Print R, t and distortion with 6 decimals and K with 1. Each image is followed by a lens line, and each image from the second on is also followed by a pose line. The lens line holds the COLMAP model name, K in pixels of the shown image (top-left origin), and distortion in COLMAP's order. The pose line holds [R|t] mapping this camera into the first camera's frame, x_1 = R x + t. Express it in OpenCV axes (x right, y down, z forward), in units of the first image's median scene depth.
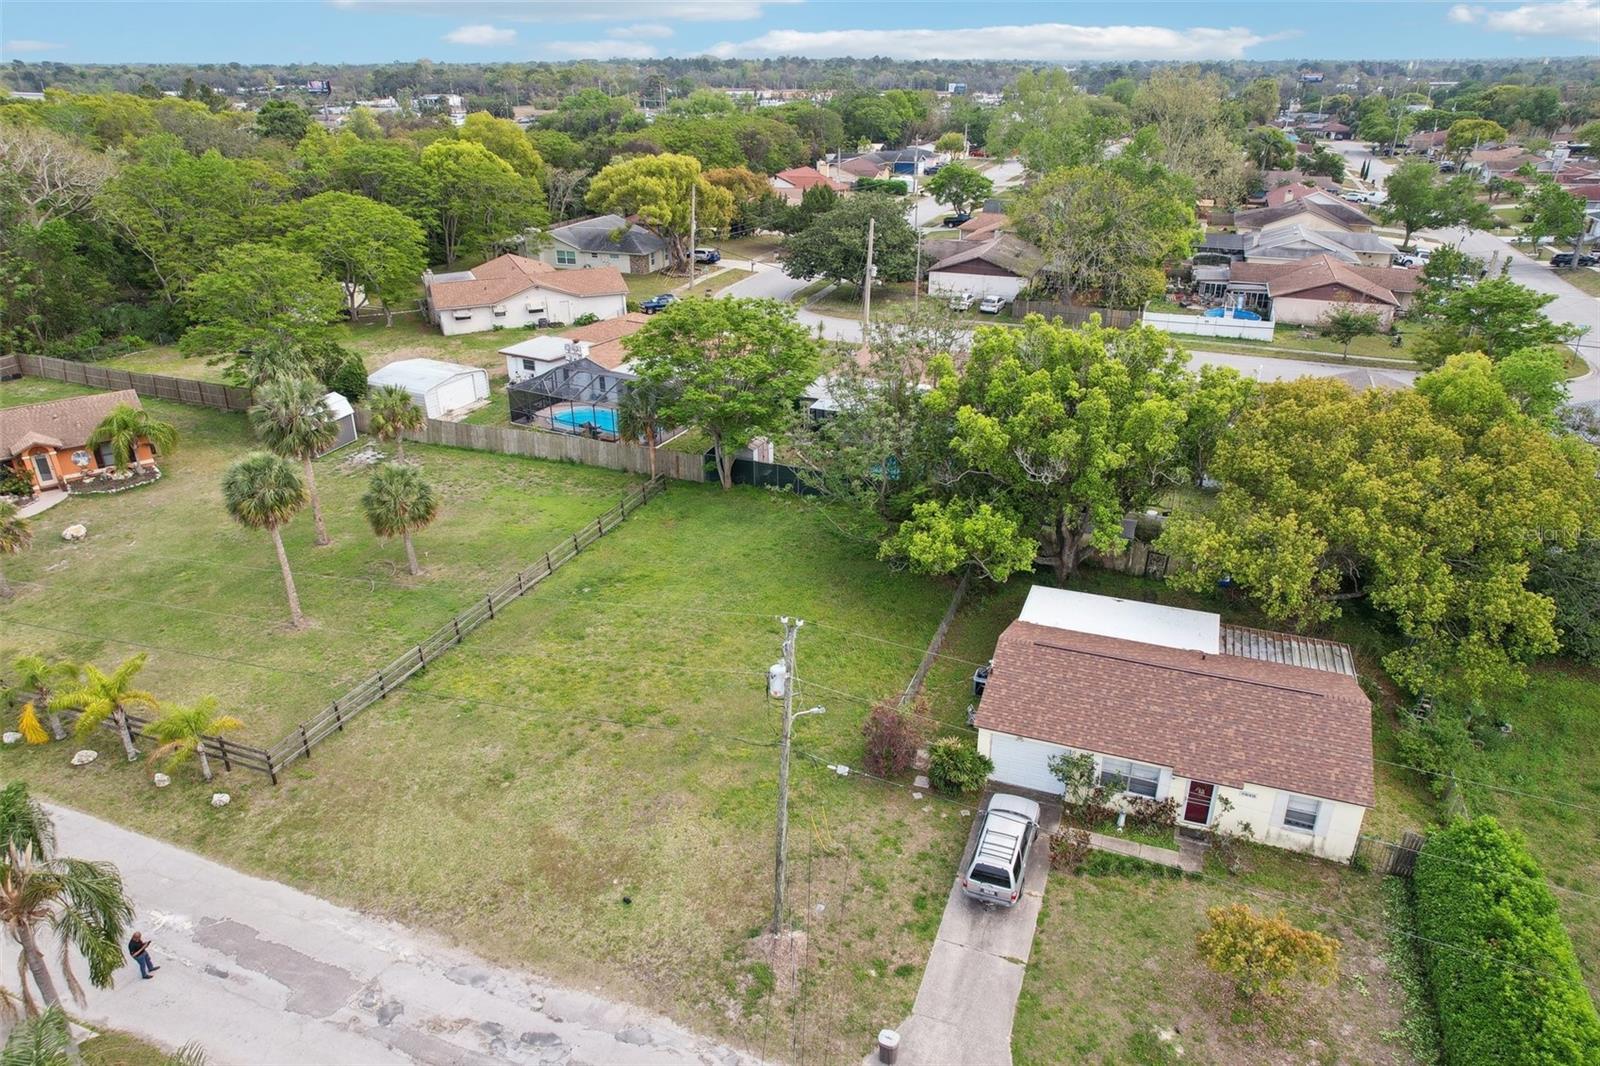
lens RADIAL K [[1042.8, 0, 800.0], [0, 1042.8, 533.0], [0, 0, 1]] dist [-0.064435, 0.062772]
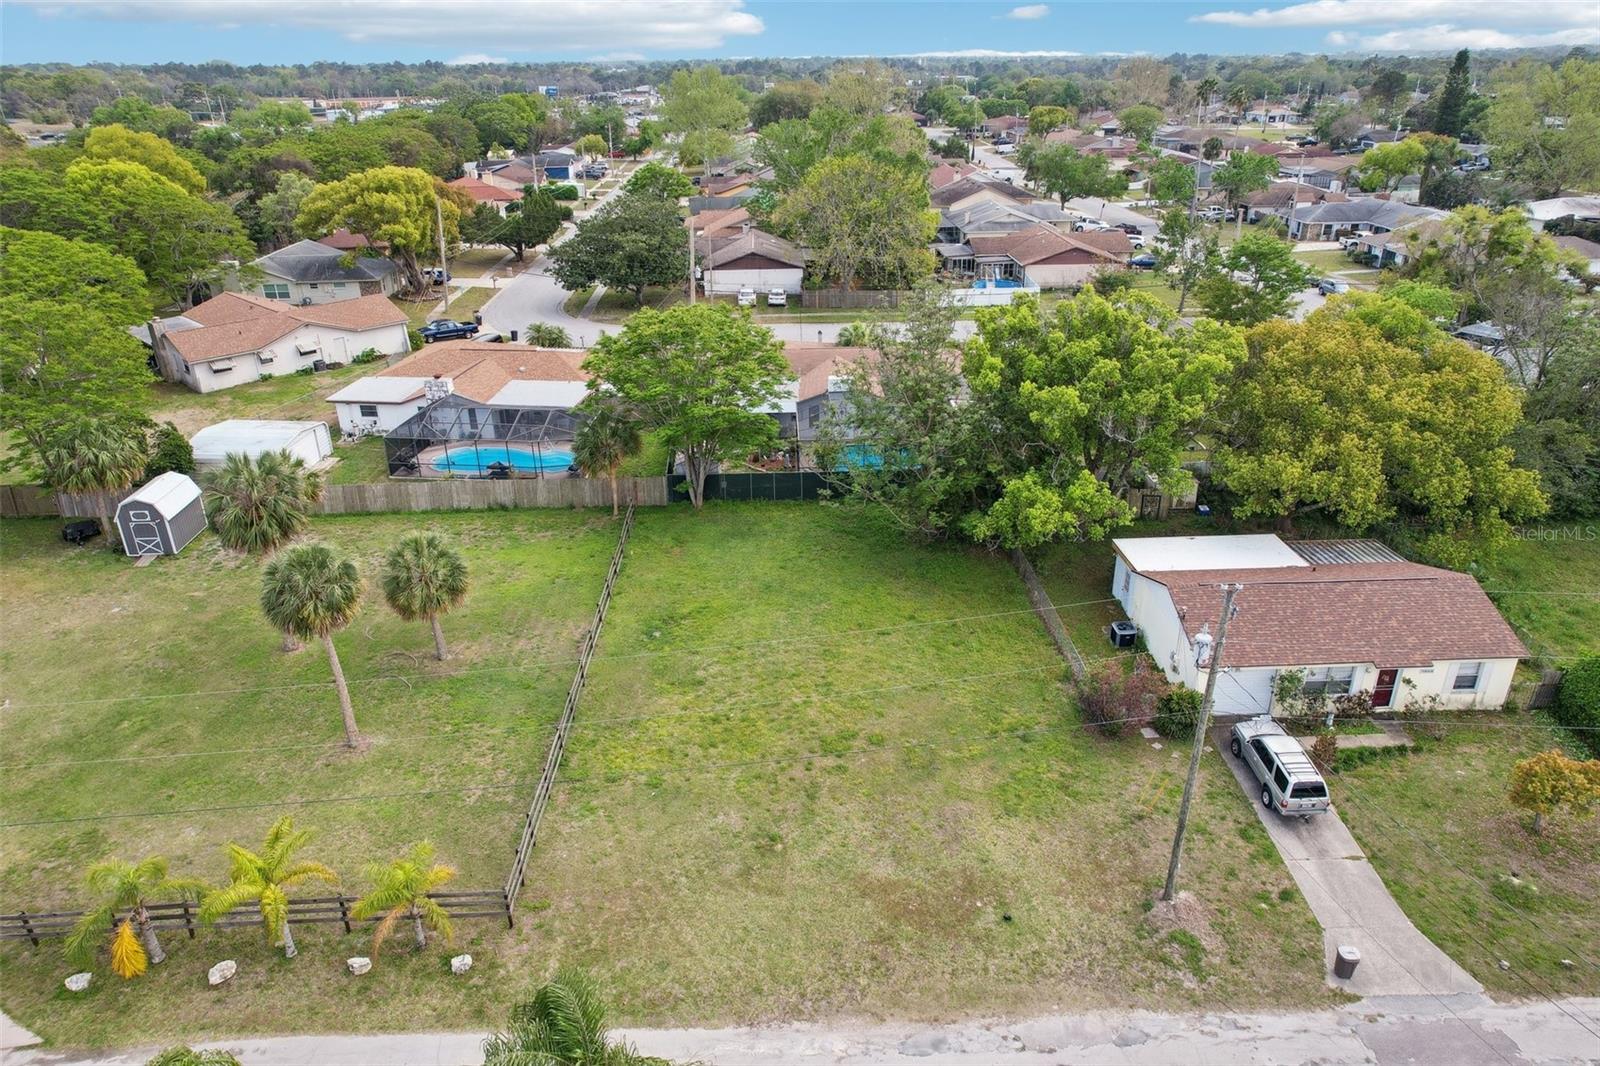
lens RADIAL K [[1043.5, 0, 802.4], [0, 1043.5, 533.6], [0, 0, 1]] dist [-0.056683, 0.067334]
pose [[0.919318, -0.171085, 0.354379, -0.523335], [0.171919, 0.984673, 0.029389, -0.048992], [-0.353975, 0.033907, 0.934640, 0.128293]]
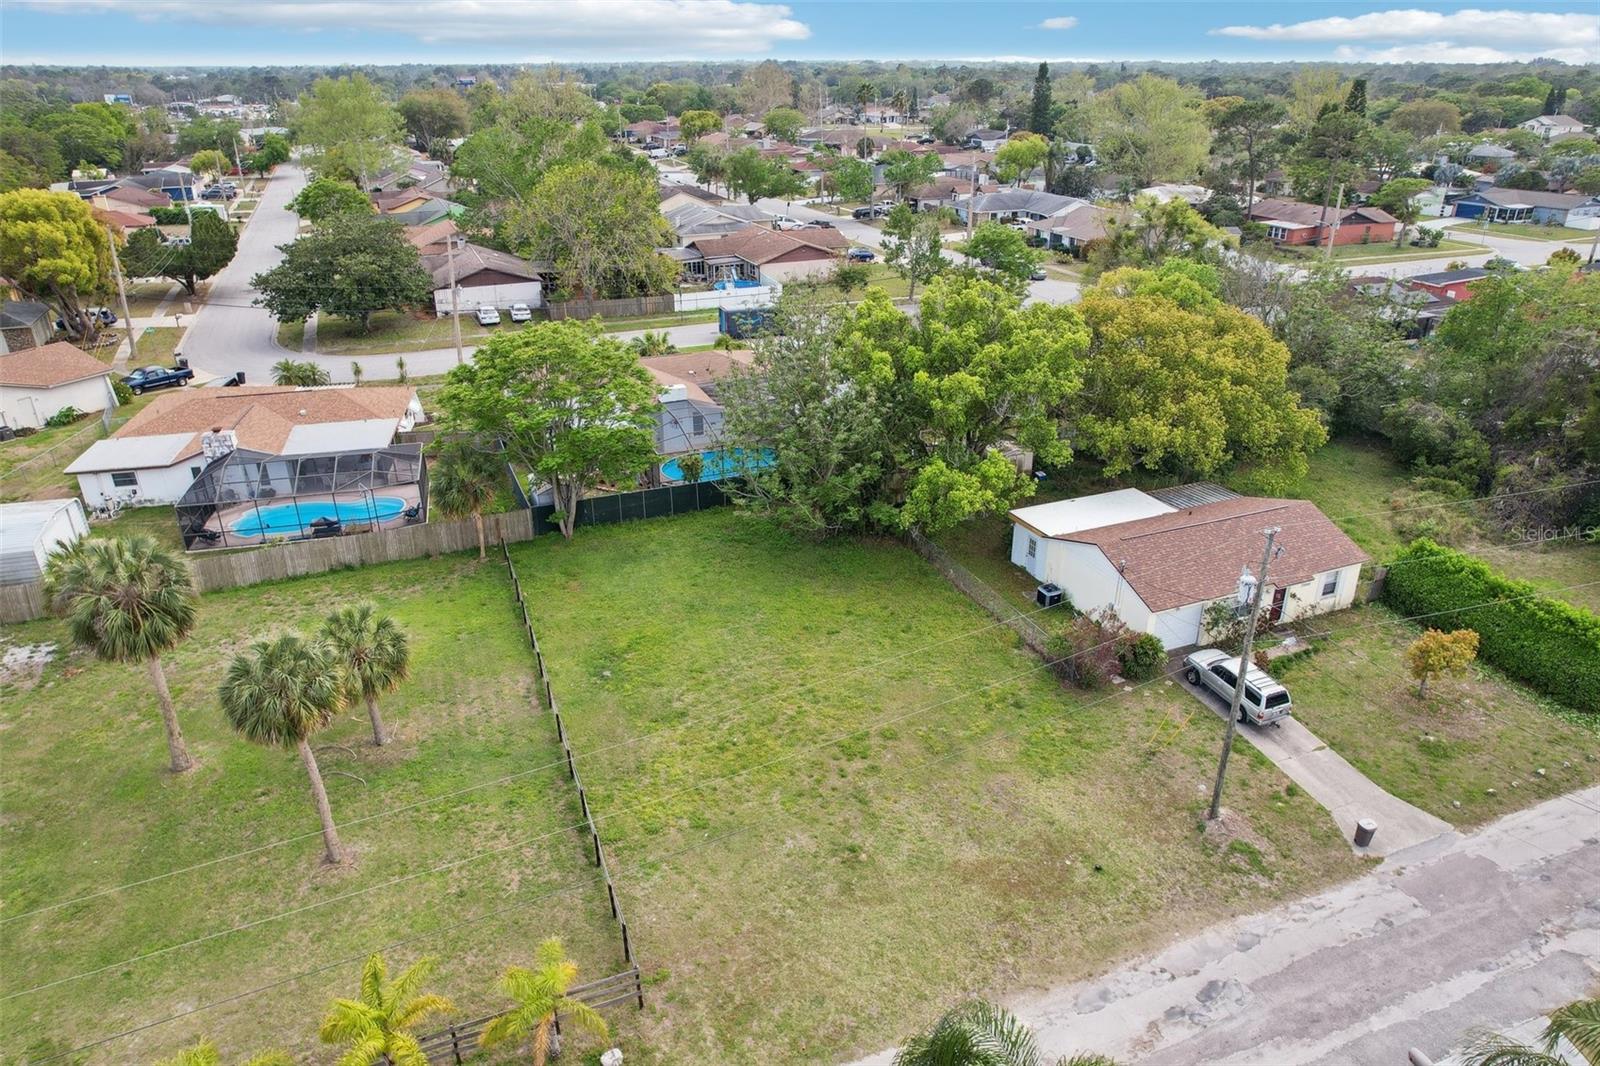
lens RADIAL K [[1038.3, 0, 801.5], [0, 1038.3, 539.0], [0, 0, 1]] dist [-0.074549, 0.064844]
pose [[0.726323, -0.289343, 0.623487, -0.776421], [0.286990, 0.951891, 0.107422, -0.127200], [-0.624574, 0.100911, 0.774419, 0.300820]]
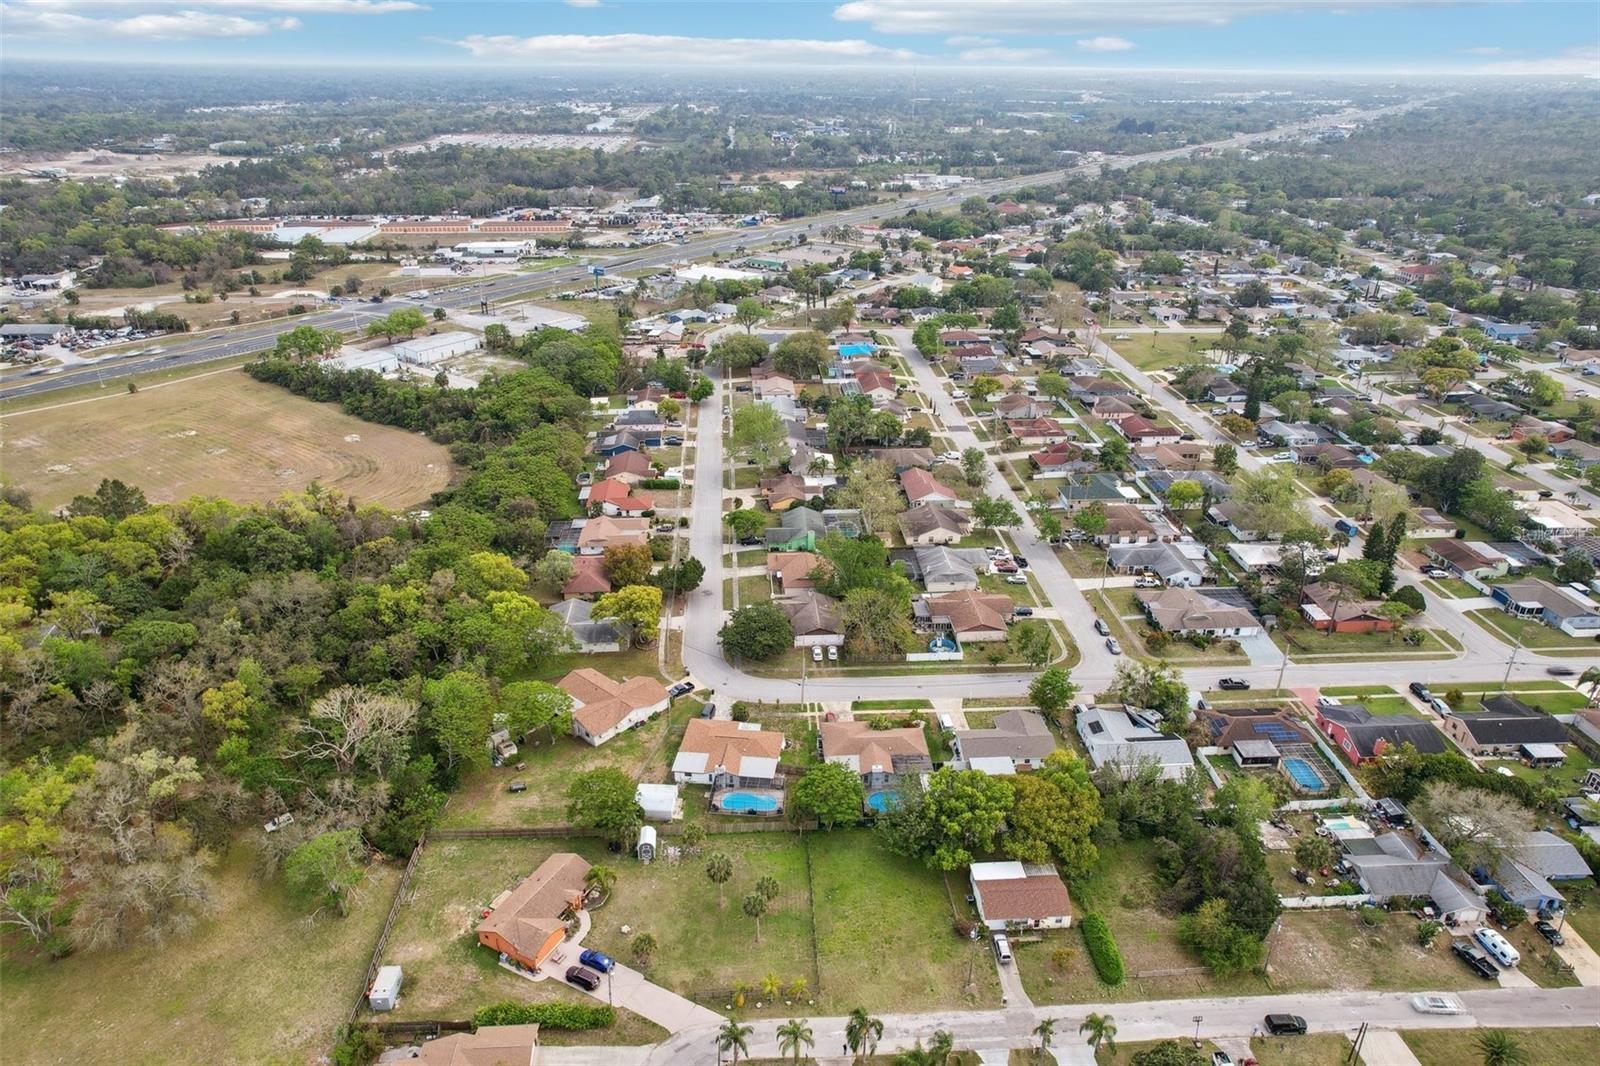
lens RADIAL K [[1026.1, 0, 796.6], [0, 1026.1, 537.3], [0, 0, 1]] dist [-0.024783, 0.000544]
pose [[0.910609, -0.170042, 0.376666, -1.617137], [0.169061, 0.984950, 0.035932, -1.434068], [-0.377108, 0.030959, 0.925652, -2.271883]]
